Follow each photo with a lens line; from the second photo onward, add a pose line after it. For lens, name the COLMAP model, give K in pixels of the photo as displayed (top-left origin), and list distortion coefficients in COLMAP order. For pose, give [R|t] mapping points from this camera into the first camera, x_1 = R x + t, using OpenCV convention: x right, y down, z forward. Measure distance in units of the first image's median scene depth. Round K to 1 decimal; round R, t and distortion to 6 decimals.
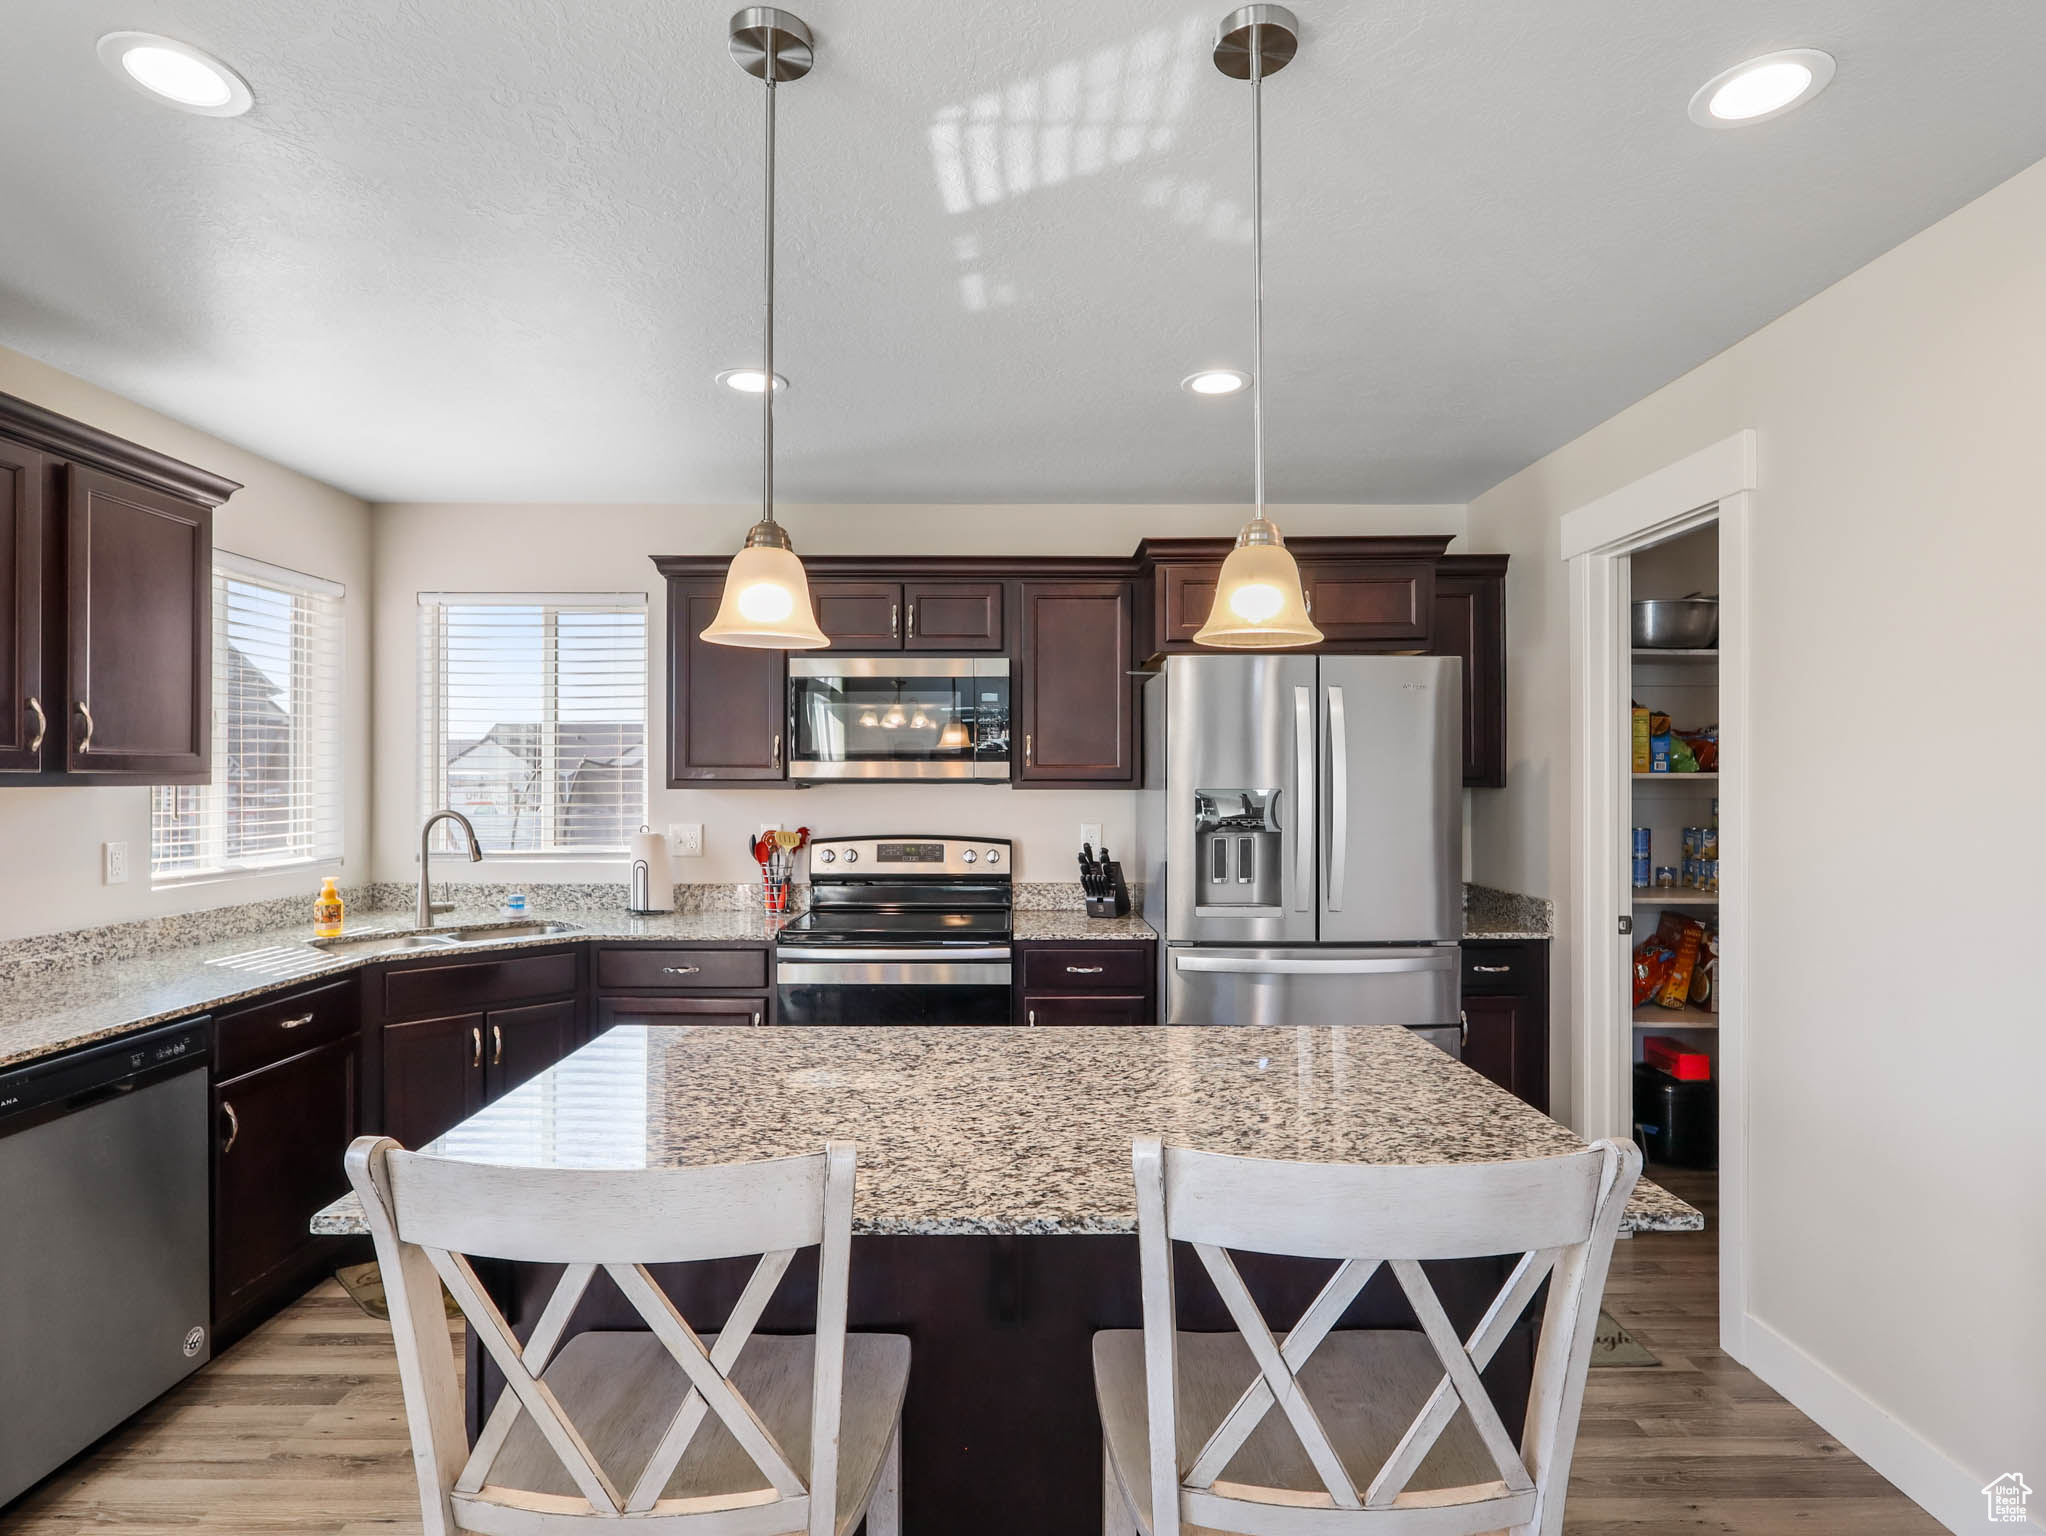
lens RADIAL K [[1069.1, 0, 1020.7], [0, 1069.1, 768.9], [0, 0, 1]] dist [-0.003547, -0.001158]
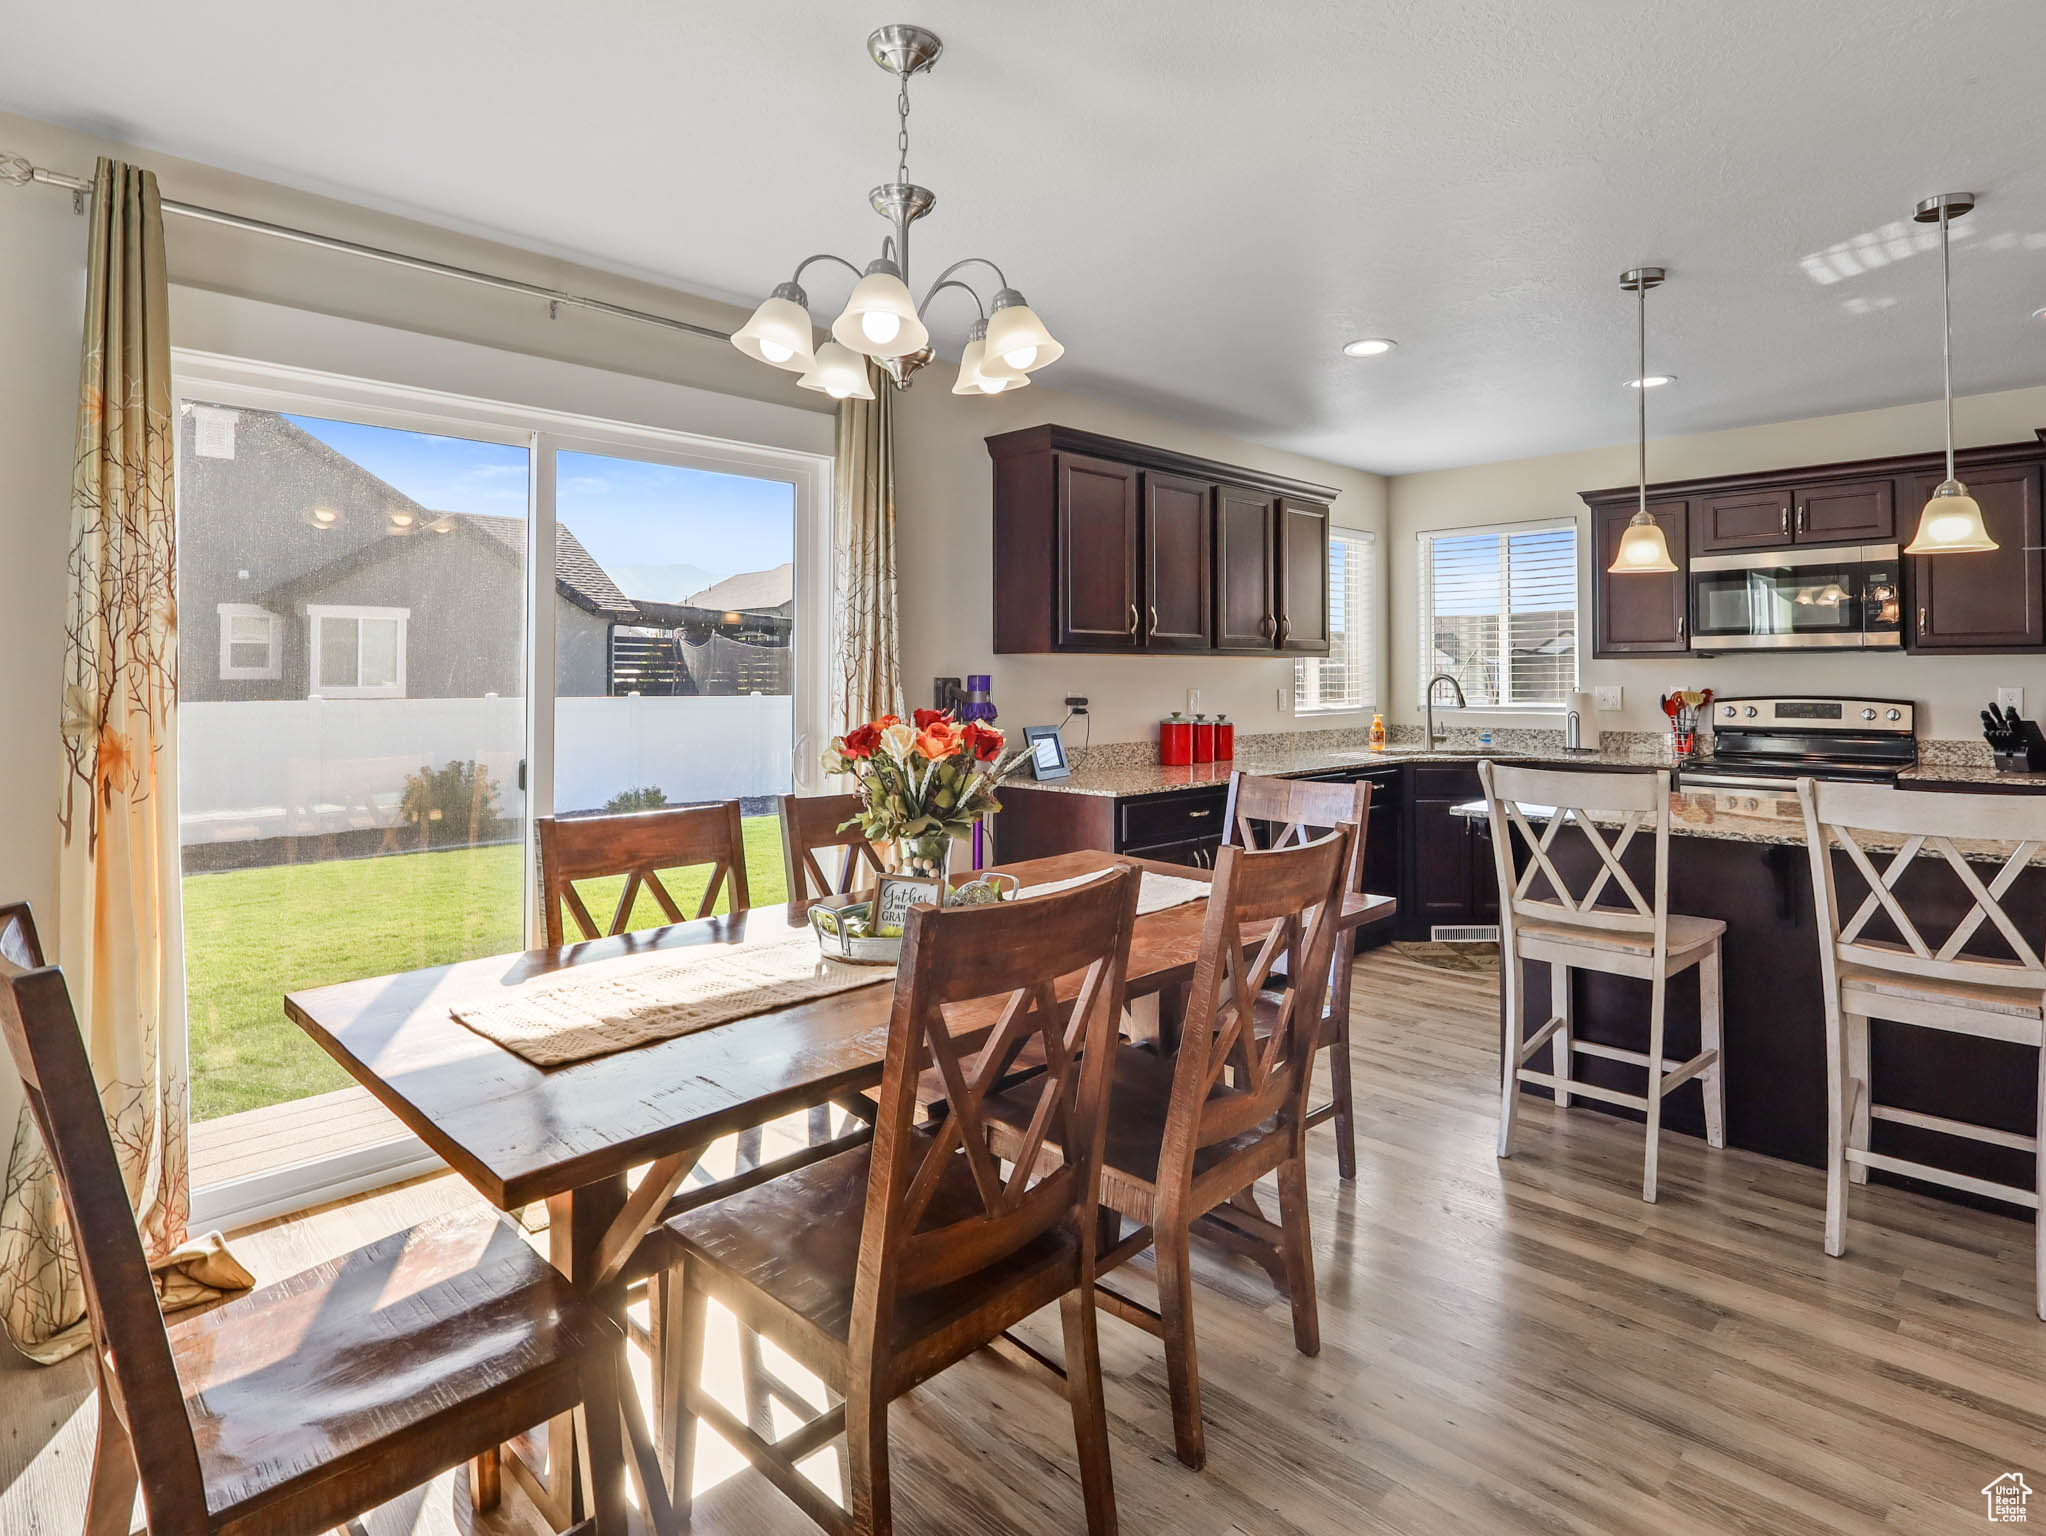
lens RADIAL K [[1128.3, 0, 1047.2], [0, 1128.3, 668.7], [0, 0, 1]] dist [0.003279, 0.001871]
pose [[0.717481, -0.008529, -0.696526, 0.187968], [0.013106, 0.999913, 0.001256, 0.020678], [0.696454, -0.010029, 0.717531, -0.563960]]
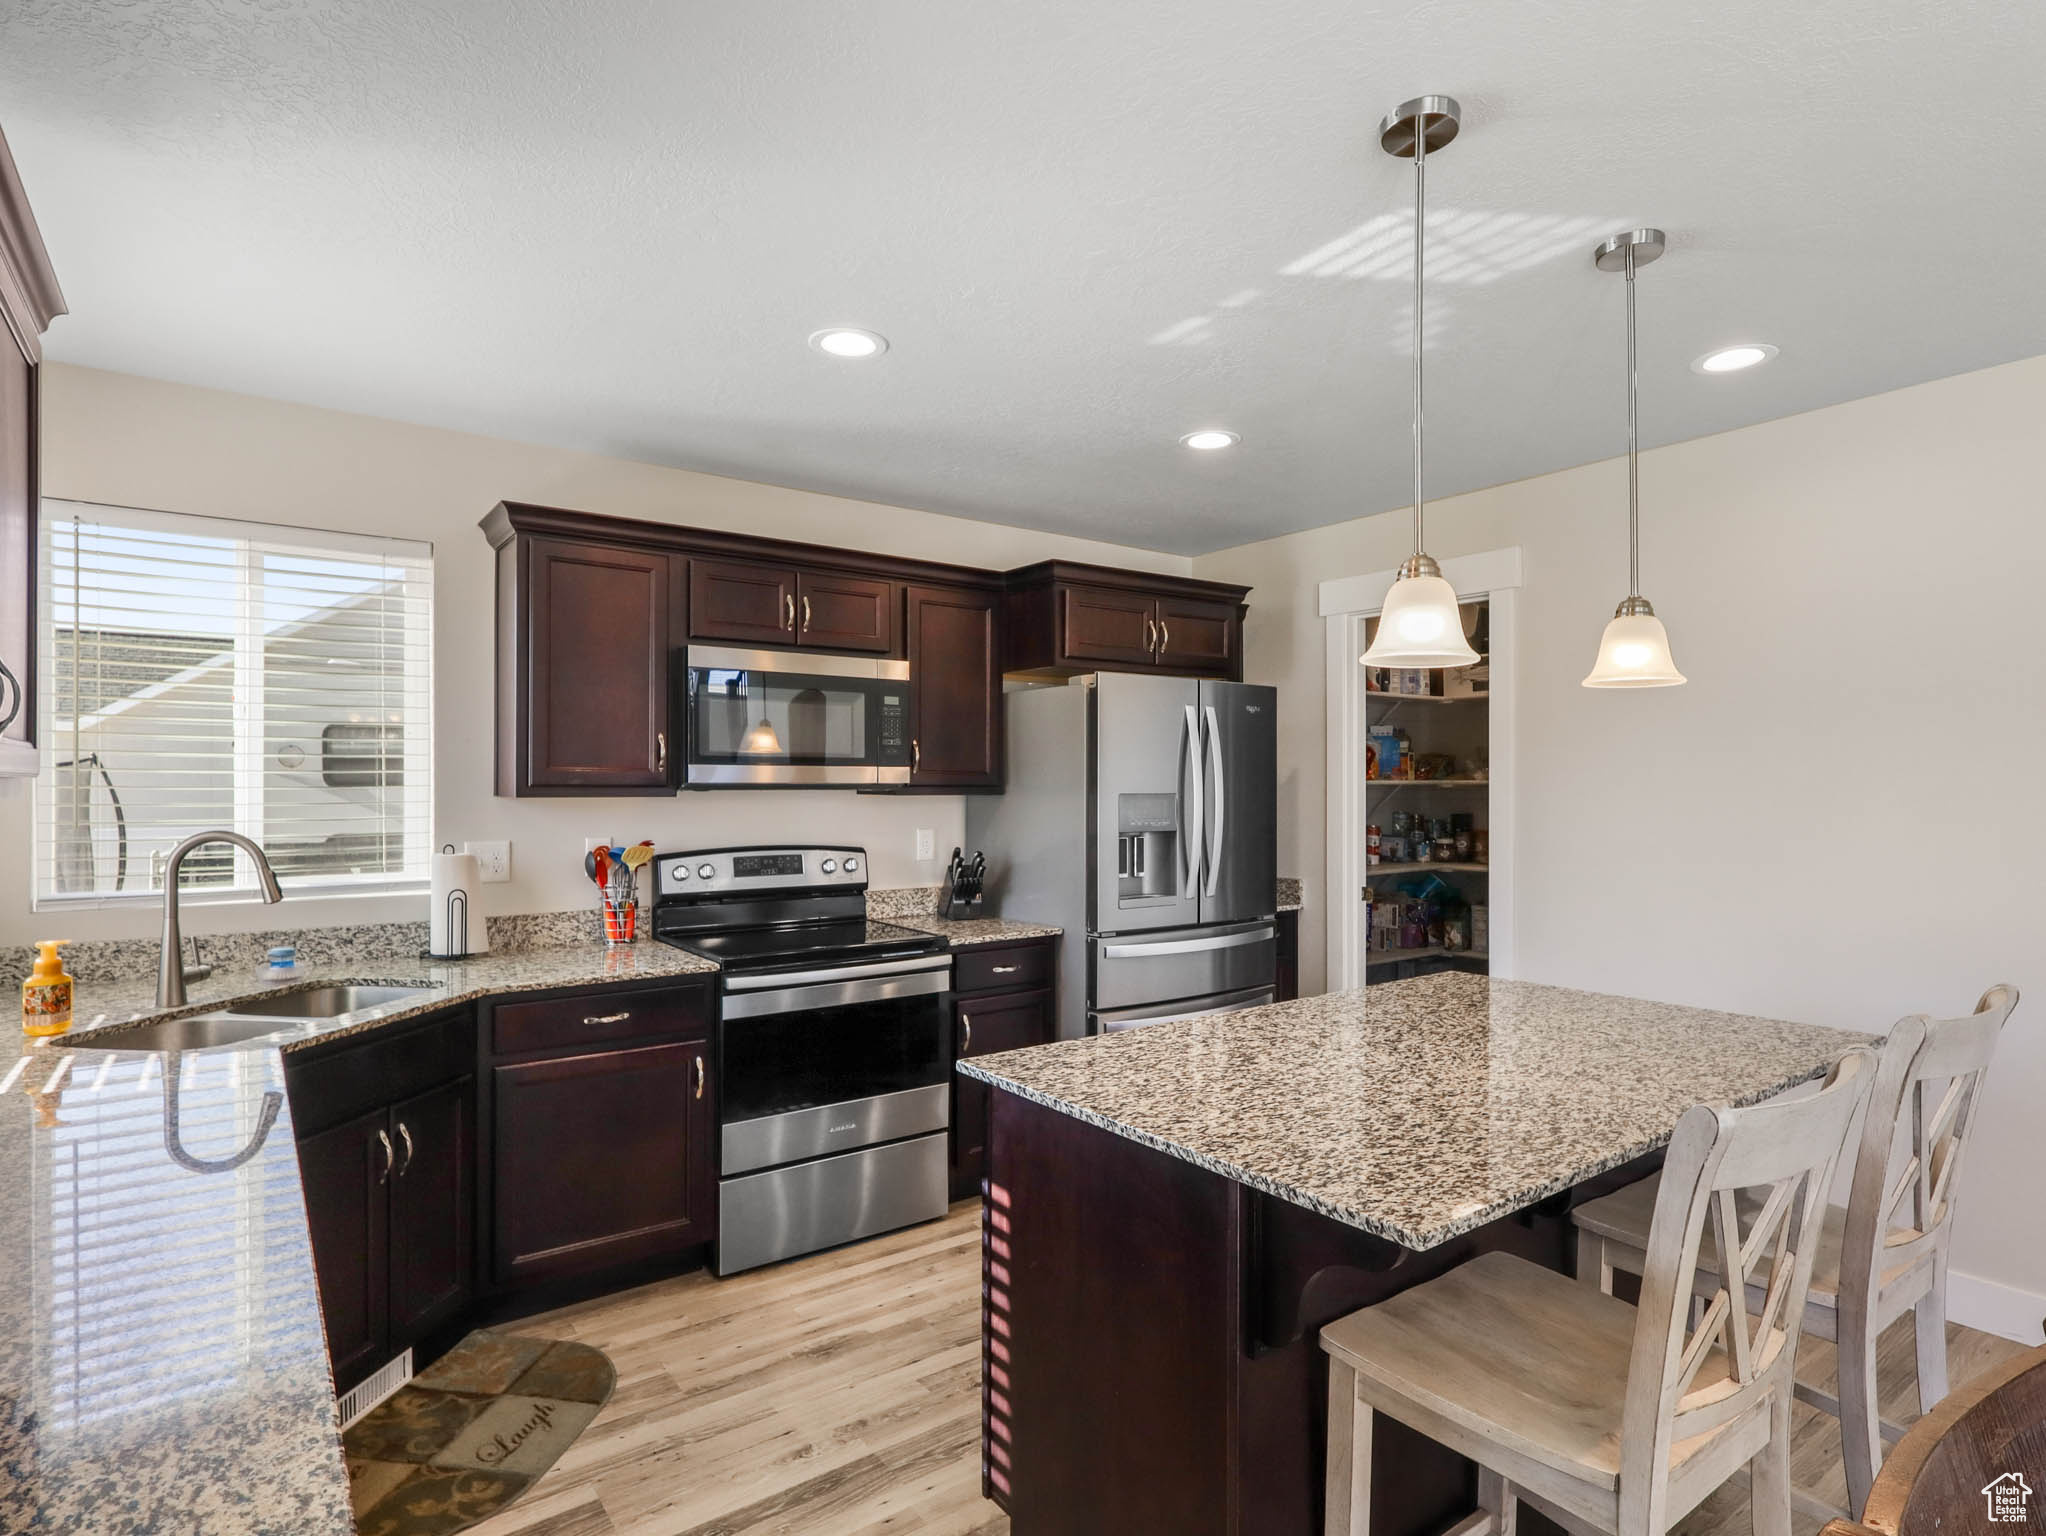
lens RADIAL K [[1071.5, 0, 1028.2], [0, 1071.5, 772.1], [0, 0, 1]] dist [-0.007810, 0.001208]
pose [[0.812251, 0.006655, 0.583270, -0.510887], [-0.004865, 0.999977, -0.004634, 0.002032], [-0.583288, 0.000927, 0.812265, 0.140787]]
